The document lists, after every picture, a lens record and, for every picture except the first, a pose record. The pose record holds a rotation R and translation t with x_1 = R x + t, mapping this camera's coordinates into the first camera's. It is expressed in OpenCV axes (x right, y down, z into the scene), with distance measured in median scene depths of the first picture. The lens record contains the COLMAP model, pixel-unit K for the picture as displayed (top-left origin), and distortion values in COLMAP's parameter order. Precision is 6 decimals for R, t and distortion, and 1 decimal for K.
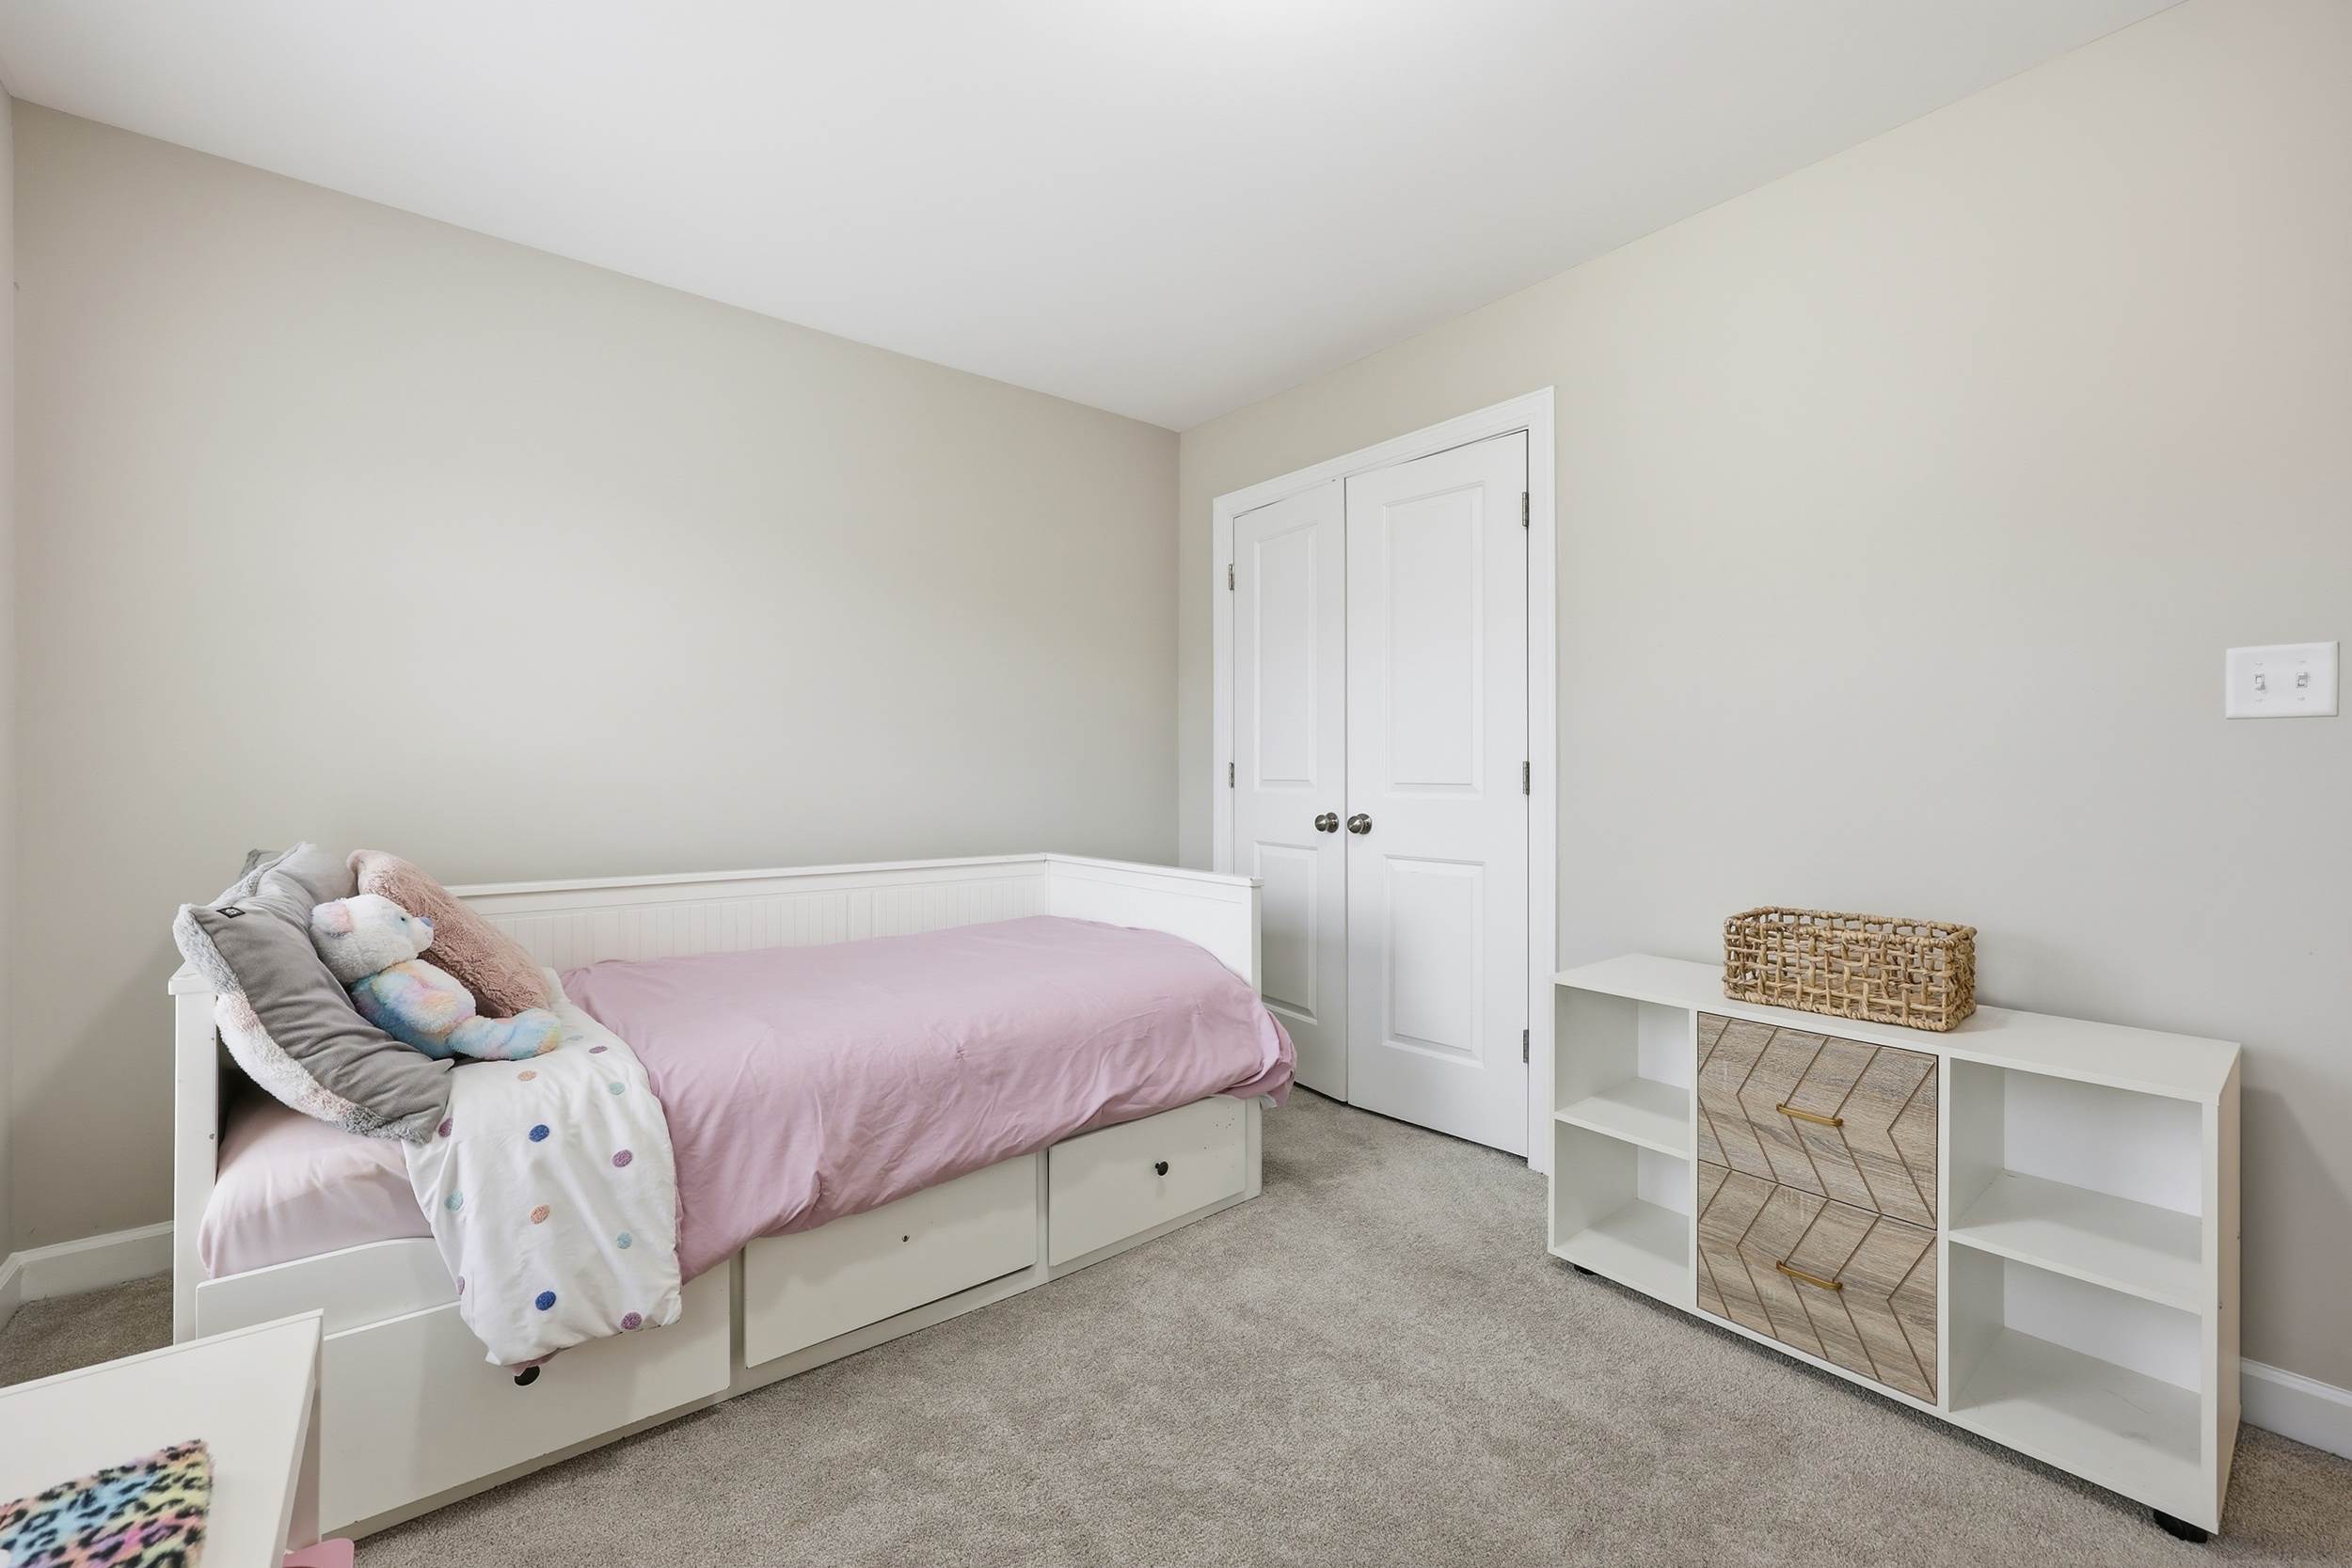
lens RADIAL K [[955.2, 0, 1171.2], [0, 955.2, 769.2], [0, 0, 1]] dist [0.003417, 0.000076]
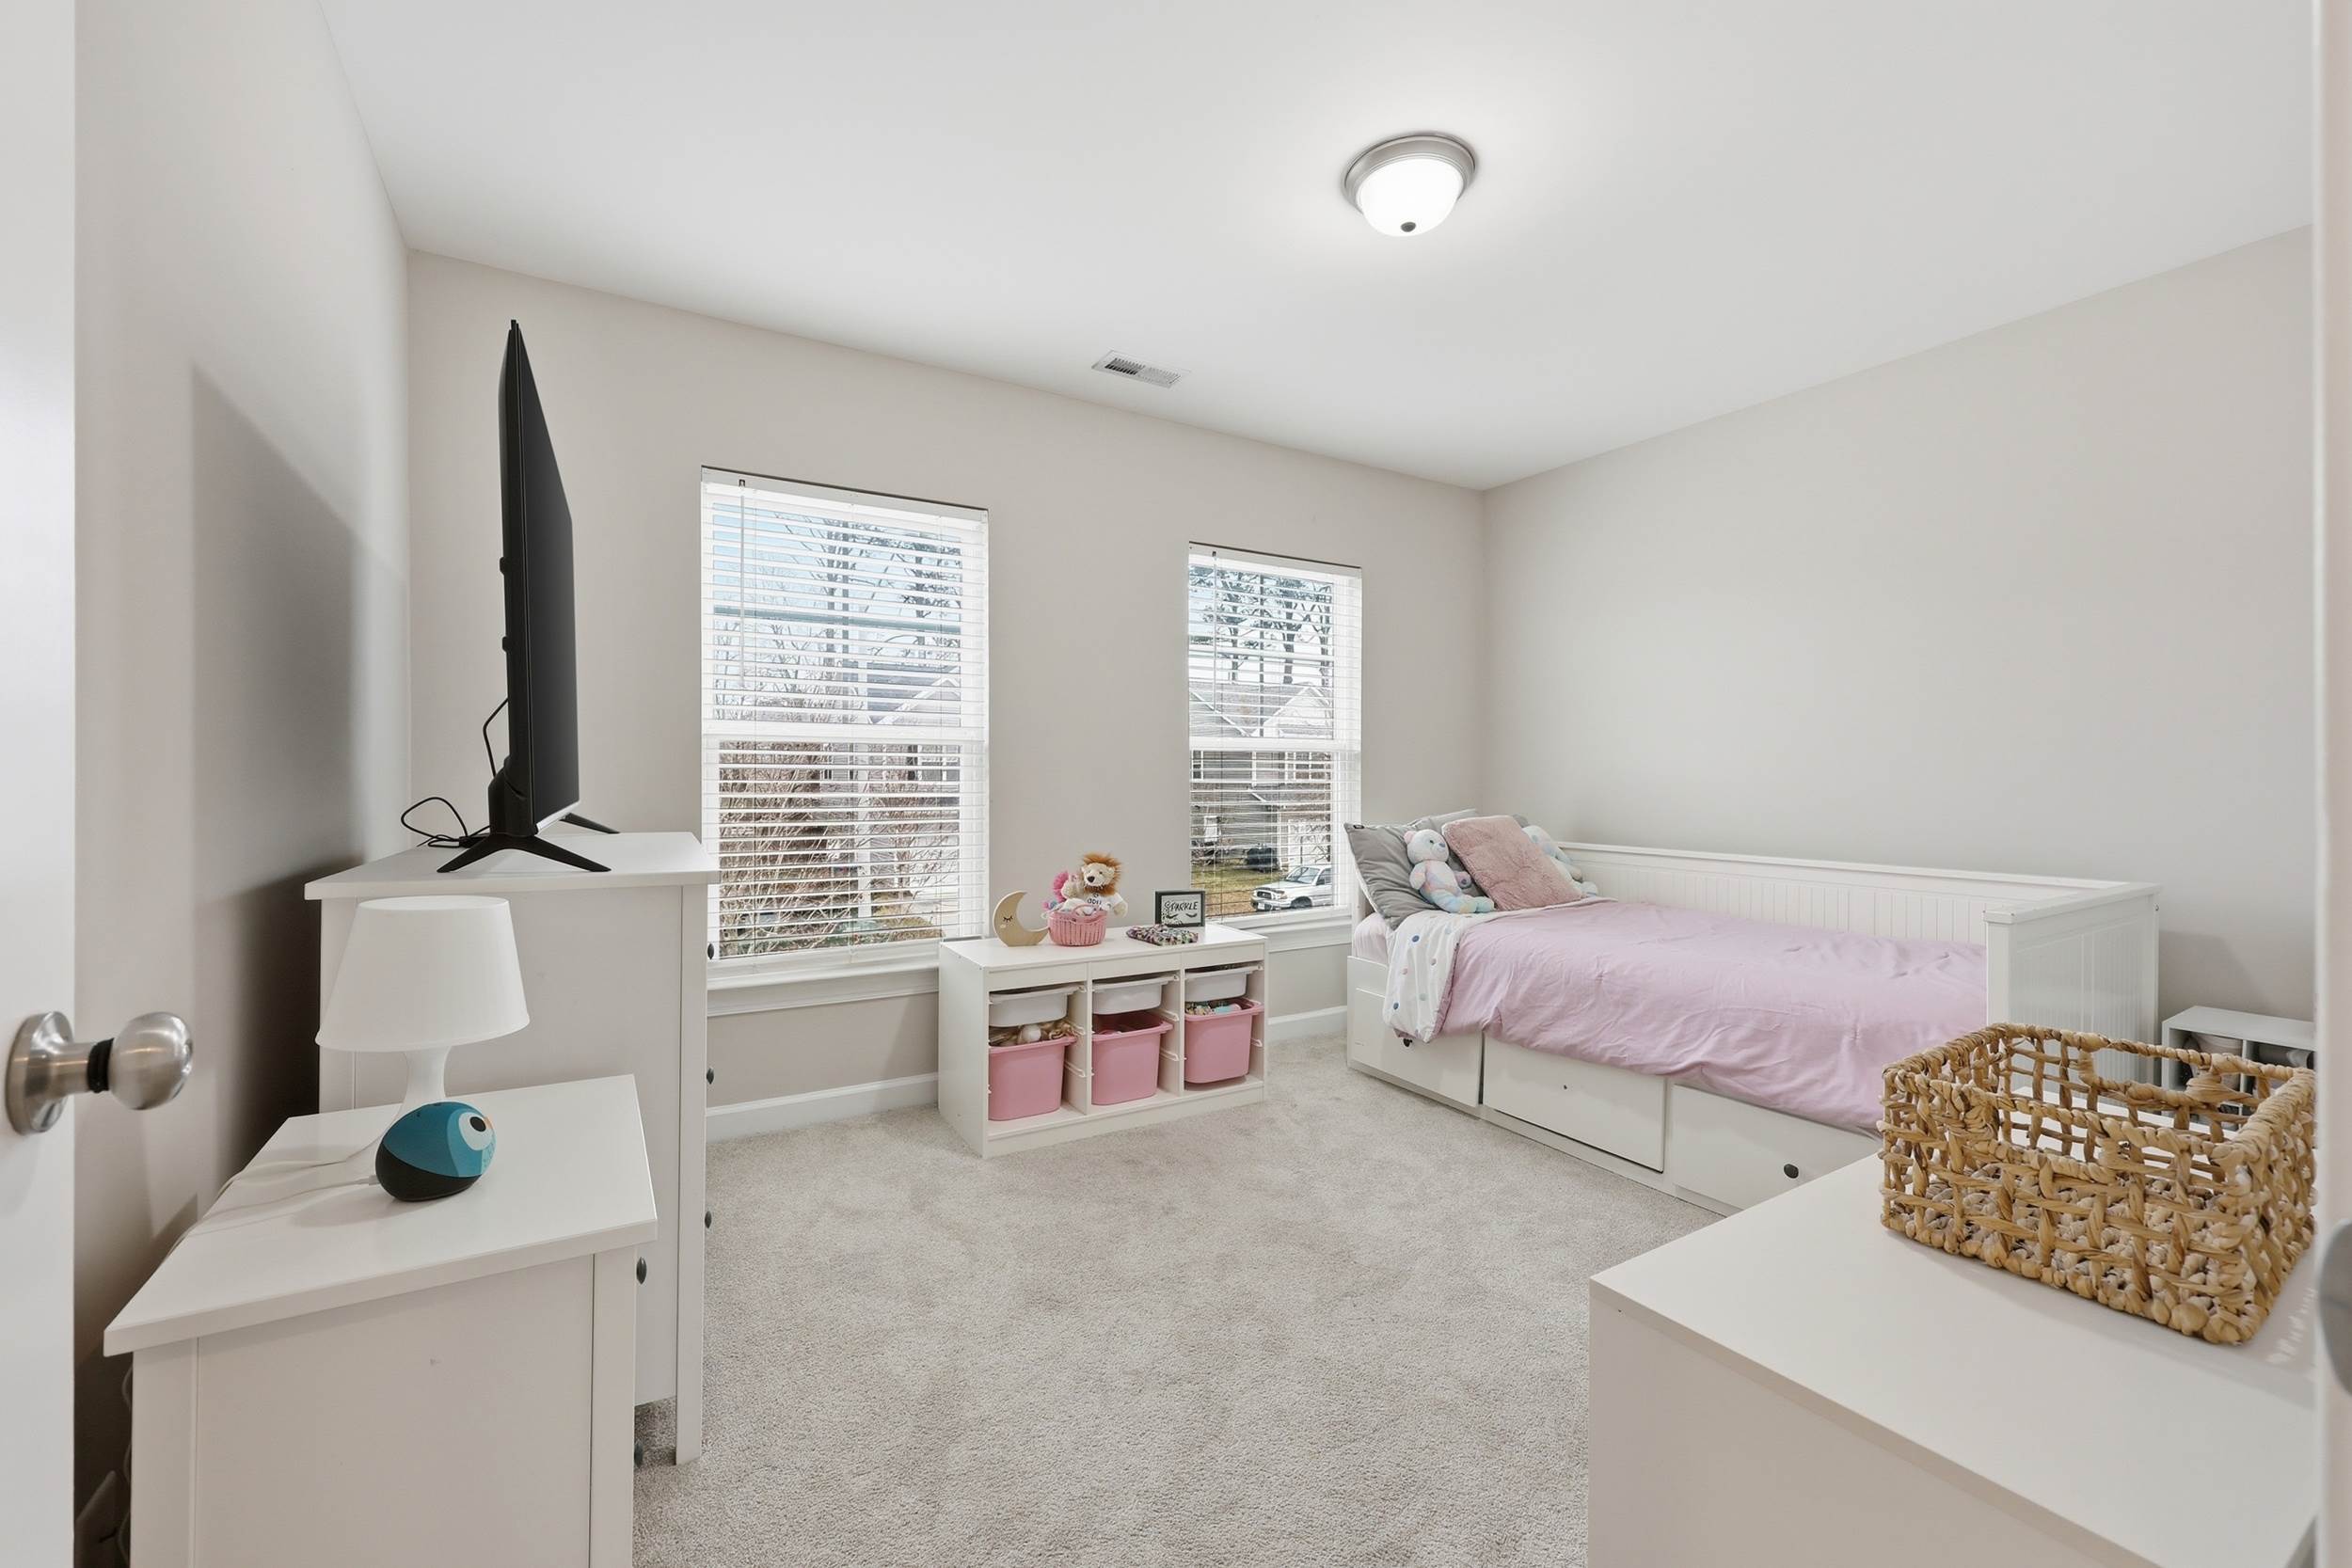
lens RADIAL K [[955.2, 0, 1167.7], [0, 955.2, 782.0], [0, 0, 1]] dist [0.003417, 0.000076]
pose [[-0.132144, 0.004140, -0.991222, 1.320423], [0.000322, 0.999991, 0.004134, 0.007654], [0.991230, 0.000227, -0.132144, 0.599041]]
